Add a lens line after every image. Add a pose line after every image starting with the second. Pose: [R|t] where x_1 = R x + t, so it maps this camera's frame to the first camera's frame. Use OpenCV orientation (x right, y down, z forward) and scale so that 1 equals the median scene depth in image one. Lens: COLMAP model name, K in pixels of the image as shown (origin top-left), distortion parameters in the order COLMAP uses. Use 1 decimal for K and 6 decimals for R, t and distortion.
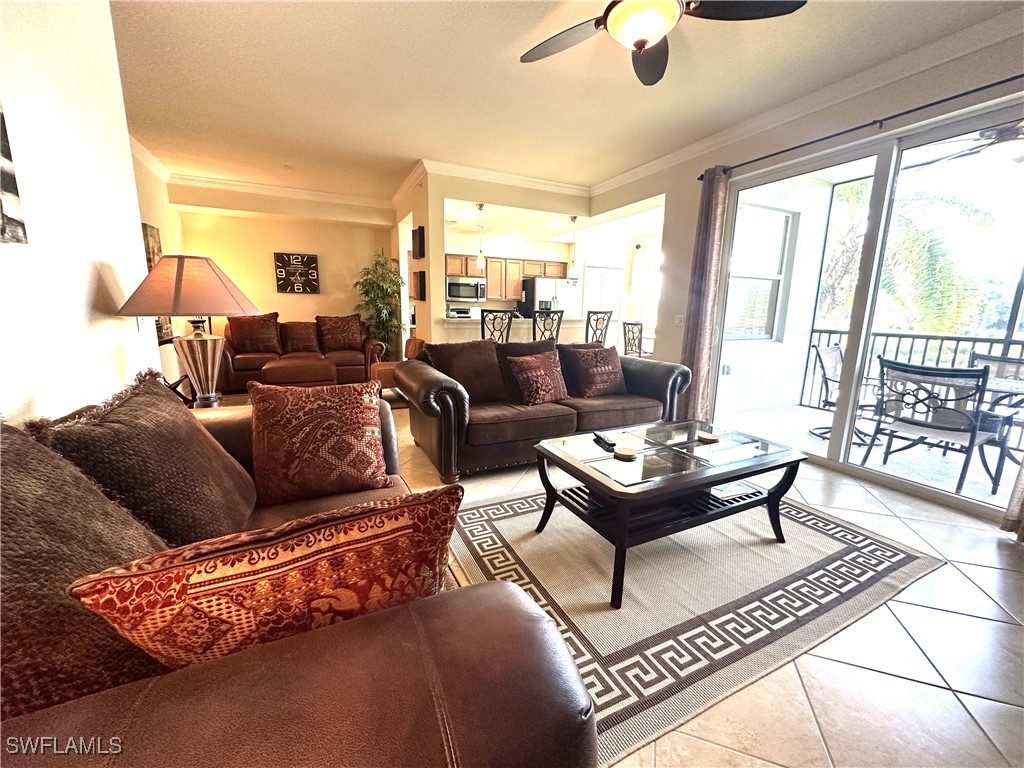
lens RADIAL K [[407.4, 0, 512.0], [0, 407.4, 384.0], [0, 0, 1]] dist [0.000622, 0.000057]
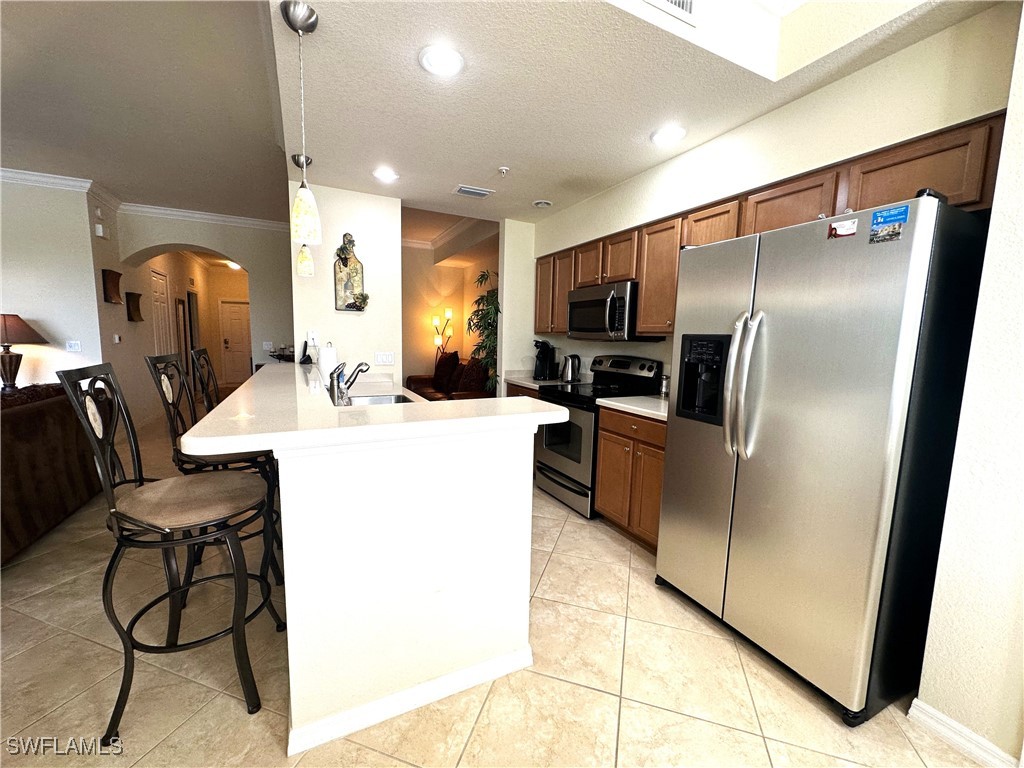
lens RADIAL K [[407.4, 0, 512.0], [0, 407.4, 384.0], [0, 0, 1]] dist [0.000622, 0.000057]
pose [[0.031582, 0.103171, -0.994162, 0.338231], [-0.206928, 0.973783, 0.094483, -0.178884], [0.977846, 0.202736, 0.052103, 0.900167]]
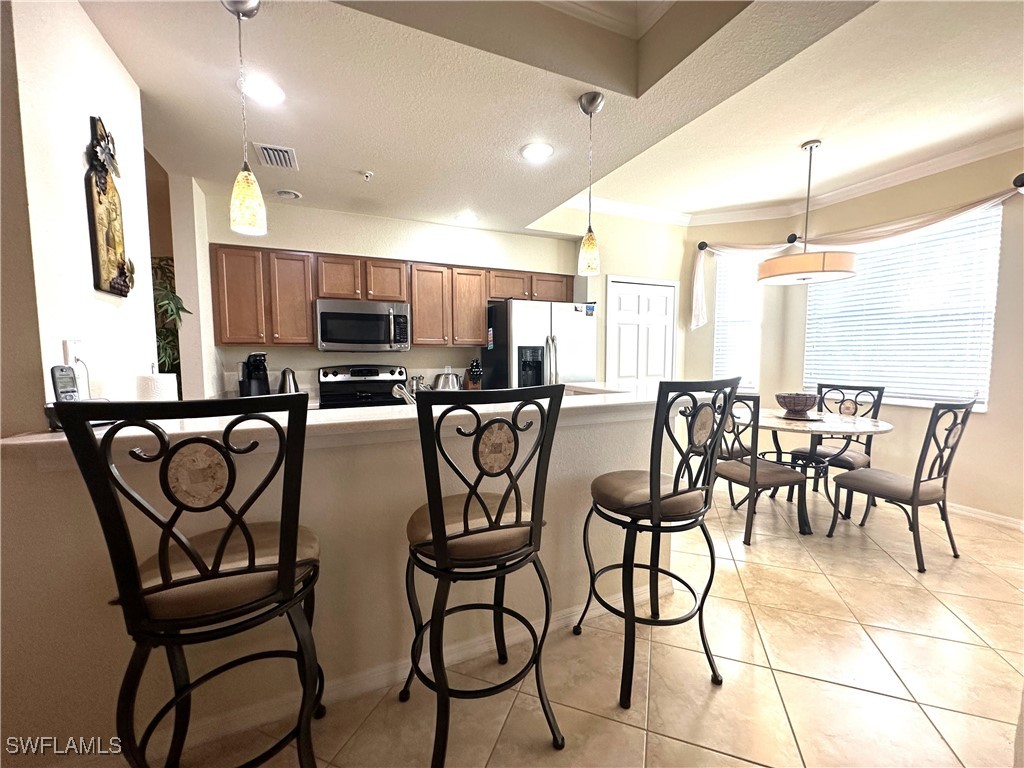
lens RADIAL K [[407.4, 0, 512.0], [0, 407.4, 384.0], [0, 0, 1]] dist [0.000622, 0.000057]
pose [[0.999600, -0.016264, -0.023121, 0.070666], [0.013588, 0.993672, -0.111498, -0.106670], [0.024788, 0.111139, 0.993496, 0.527701]]
